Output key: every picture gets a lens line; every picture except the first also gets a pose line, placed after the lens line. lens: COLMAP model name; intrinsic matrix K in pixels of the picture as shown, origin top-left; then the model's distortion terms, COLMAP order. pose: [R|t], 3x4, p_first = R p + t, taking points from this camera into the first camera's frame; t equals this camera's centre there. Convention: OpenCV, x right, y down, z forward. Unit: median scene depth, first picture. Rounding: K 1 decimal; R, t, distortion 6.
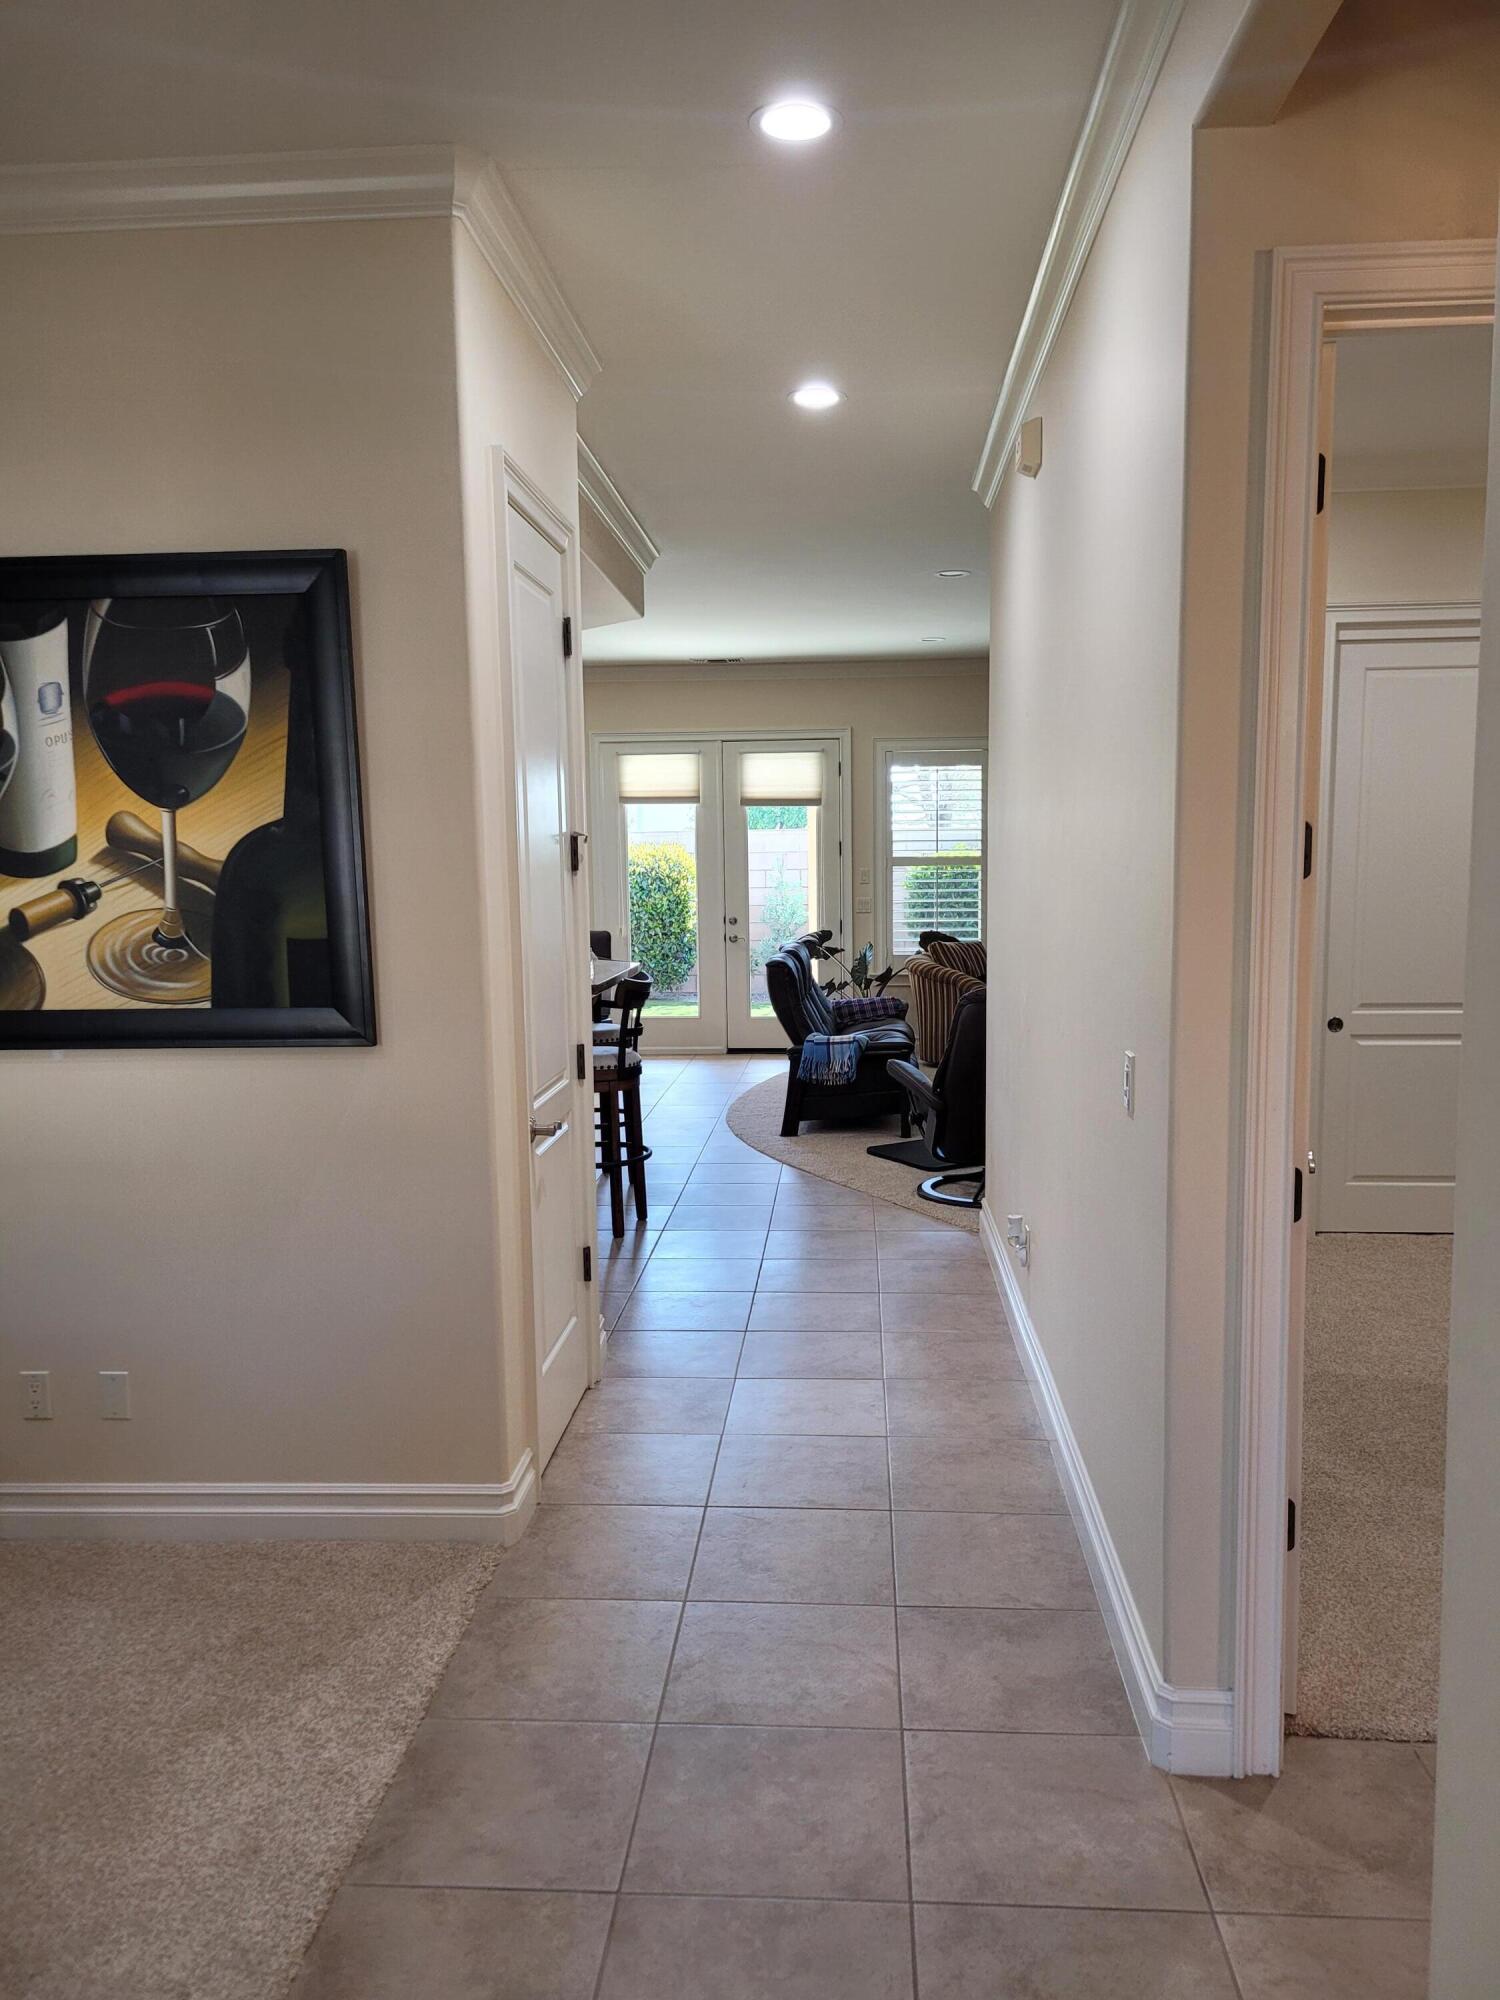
lens RADIAL K [[1515.3, 0, 749.1], [0, 1515.3, 1010.7], [0, 0, 1]] dist [0.023403, 0.005126]
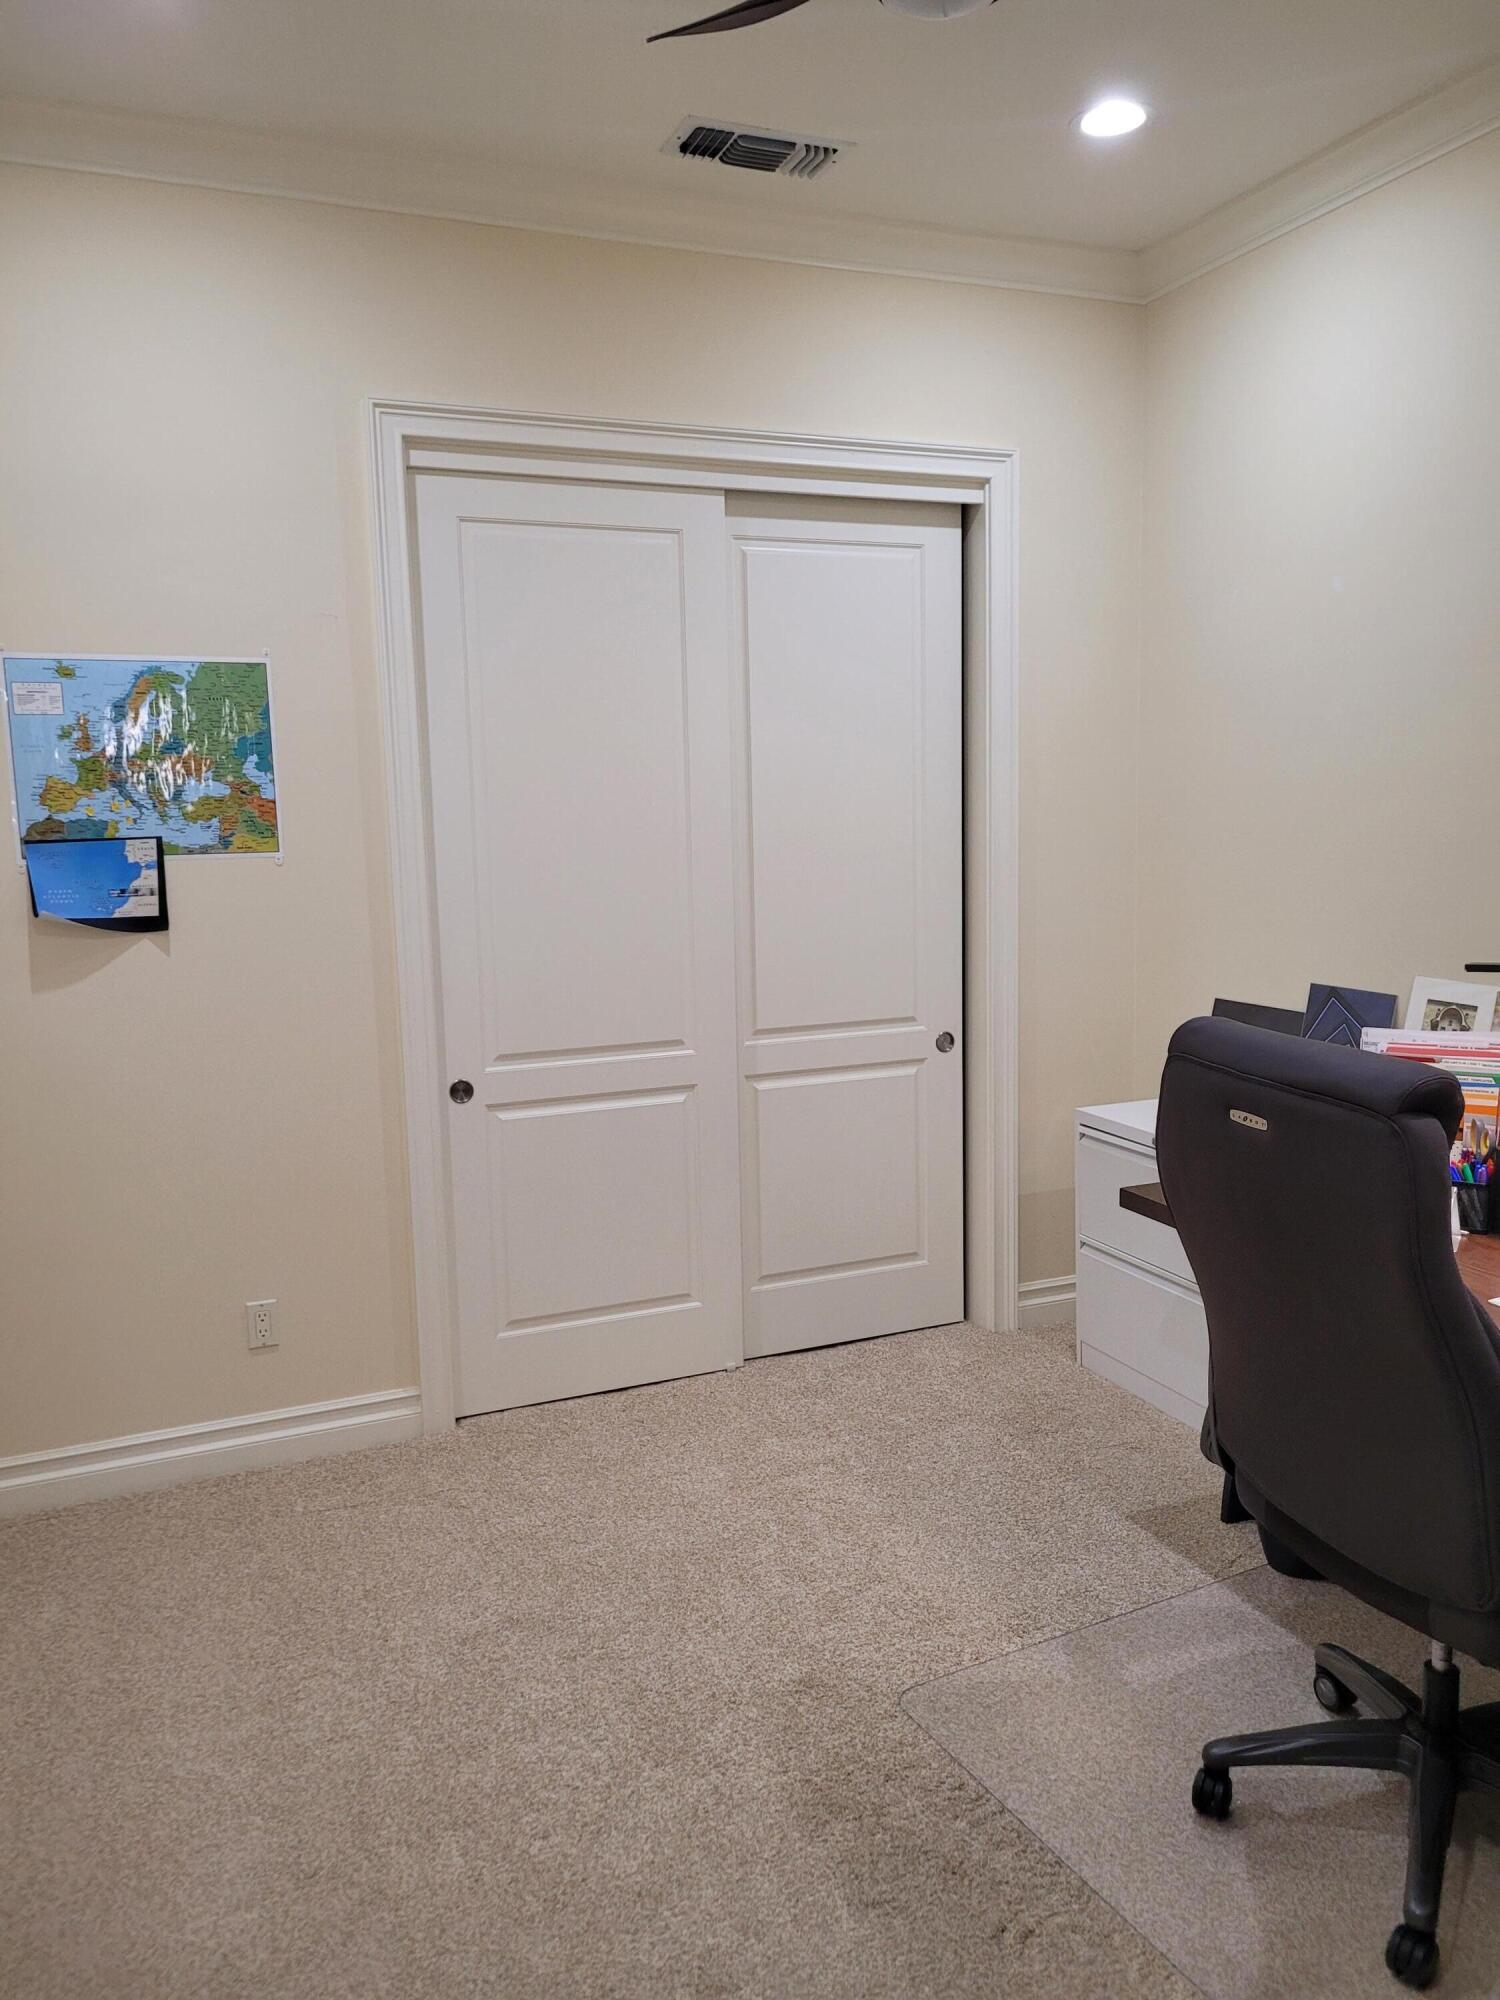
lens RADIAL K [[1515.3, 0, 751.5], [0, 1515.3, 998.6], [0, 0, 1]] dist [0.023403, 0.005126]
pose [[0.892976, -0.068636, 0.444841, 0.300262], [0.063847, 0.997627, 0.025760, -0.052701], [-0.445554, 0.005398, 0.895239, 0.534078]]
